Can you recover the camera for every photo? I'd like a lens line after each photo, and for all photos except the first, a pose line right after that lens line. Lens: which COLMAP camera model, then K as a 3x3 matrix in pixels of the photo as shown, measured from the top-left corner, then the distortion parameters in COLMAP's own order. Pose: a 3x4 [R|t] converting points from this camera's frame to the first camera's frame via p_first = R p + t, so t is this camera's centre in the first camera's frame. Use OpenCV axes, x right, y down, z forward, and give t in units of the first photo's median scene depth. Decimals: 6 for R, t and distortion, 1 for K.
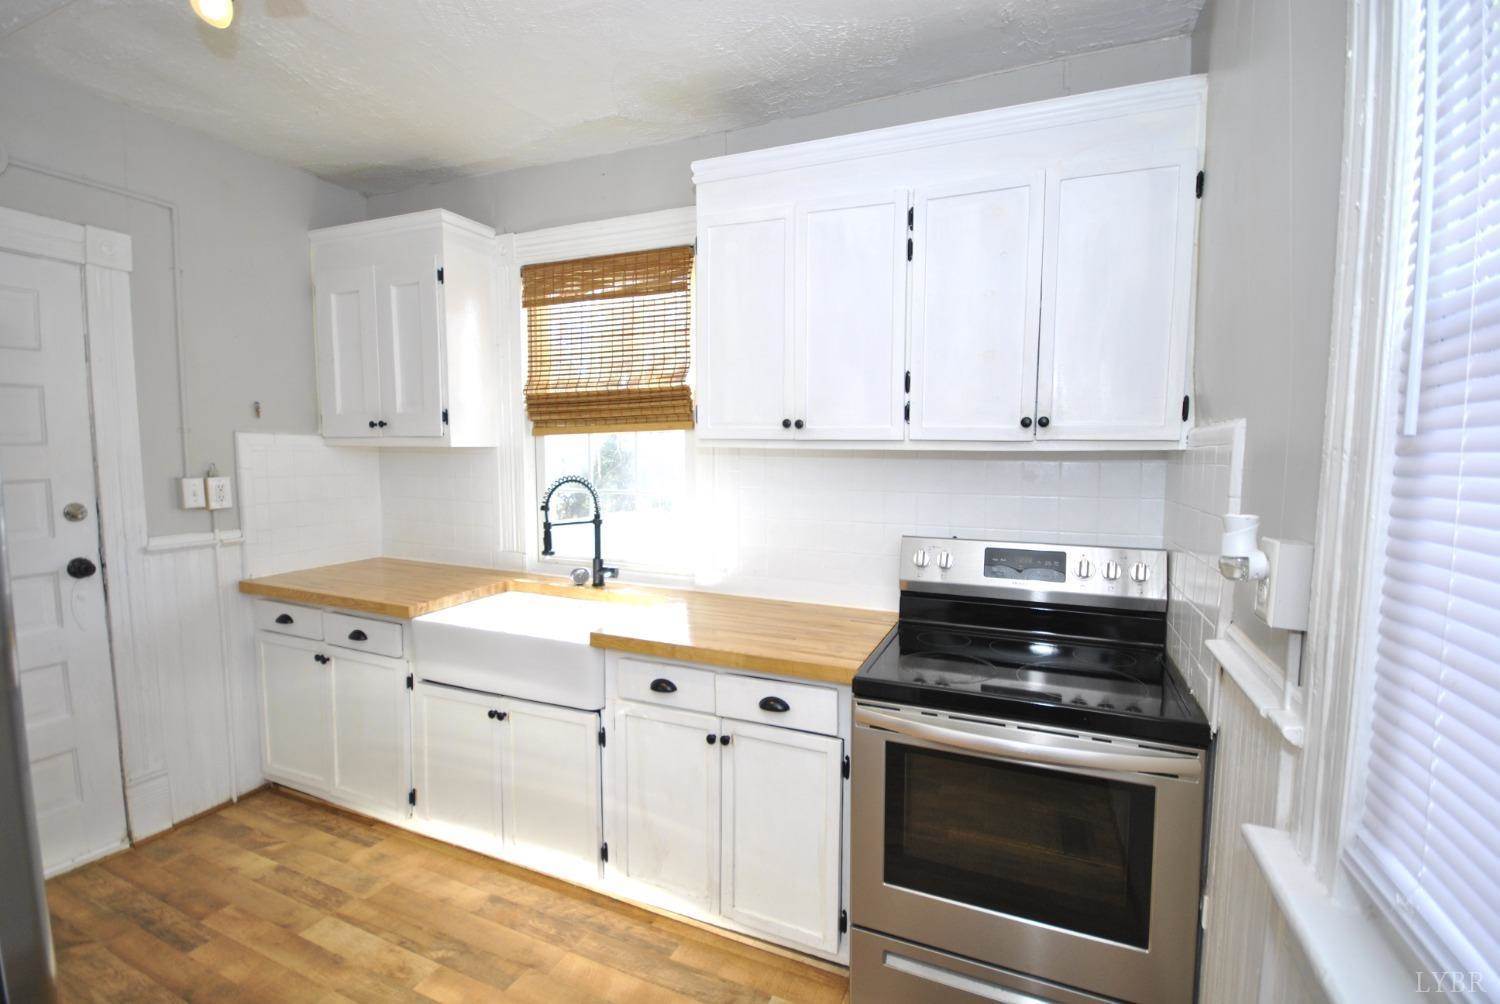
lens RADIAL K [[658.1, 0, 767.2], [0, 658.1, 499.3], [0, 0, 1]] dist [0.014565, -0.015894]
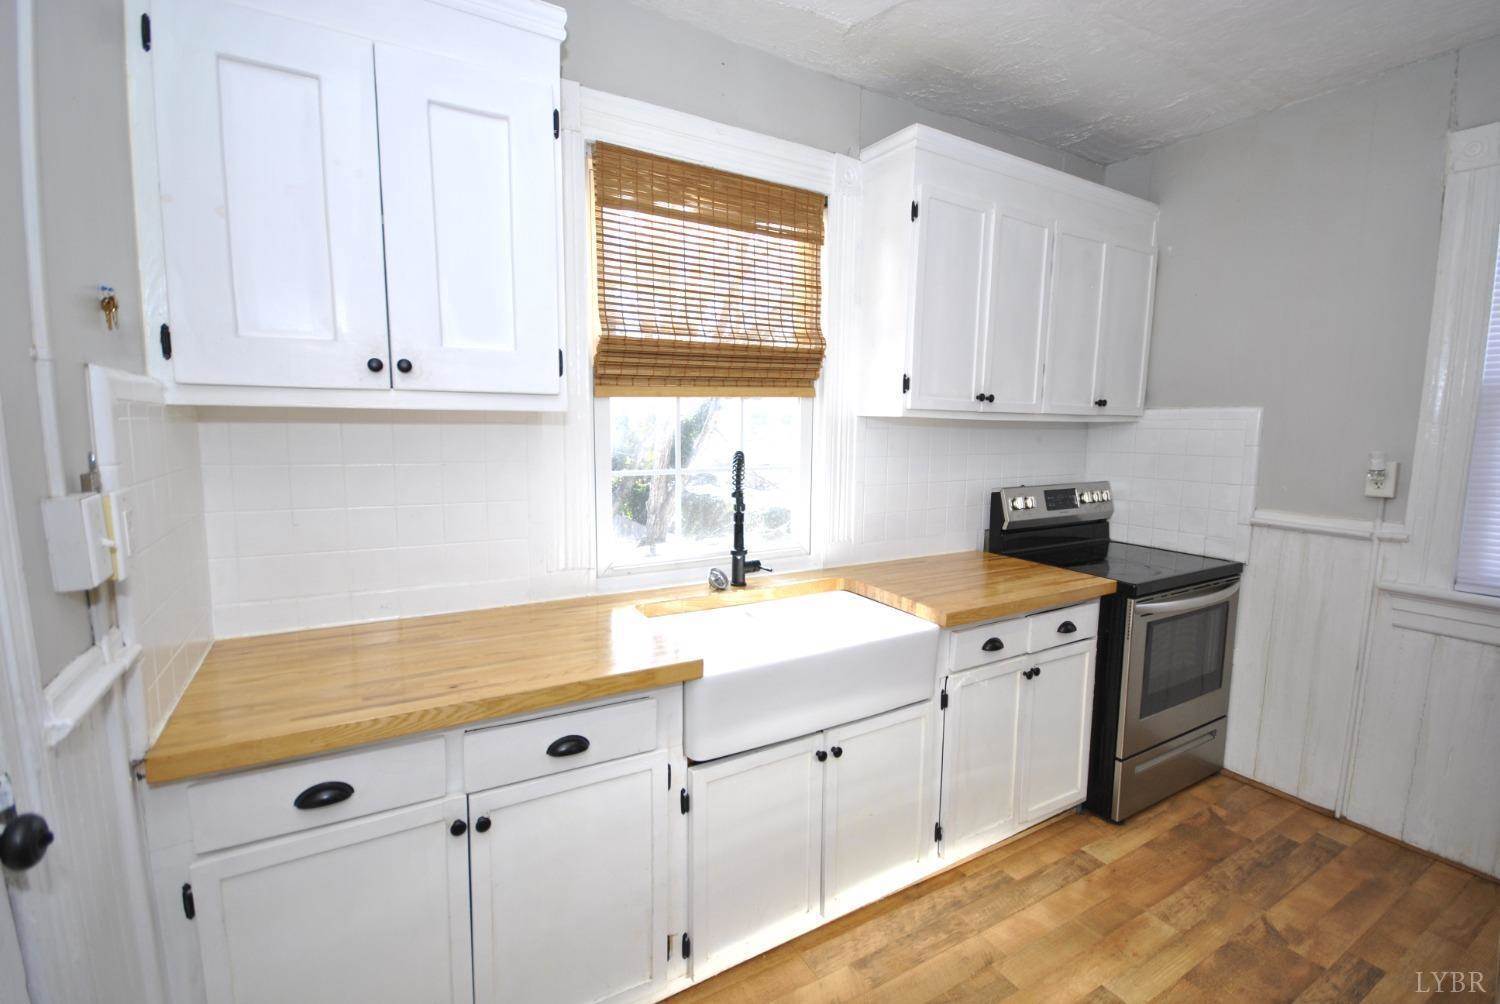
lens RADIAL K [[659.7, 0, 766.1], [0, 659.7, 499.7], [0, 0, 1]] dist [0.004551, -0.004711]
pose [[0.592374, -0.092574, 0.800327, -0.912661], [0.052499, 0.995701, 0.076315, -0.037052], [-0.803951, -0.003190, 0.594687, 0.504886]]
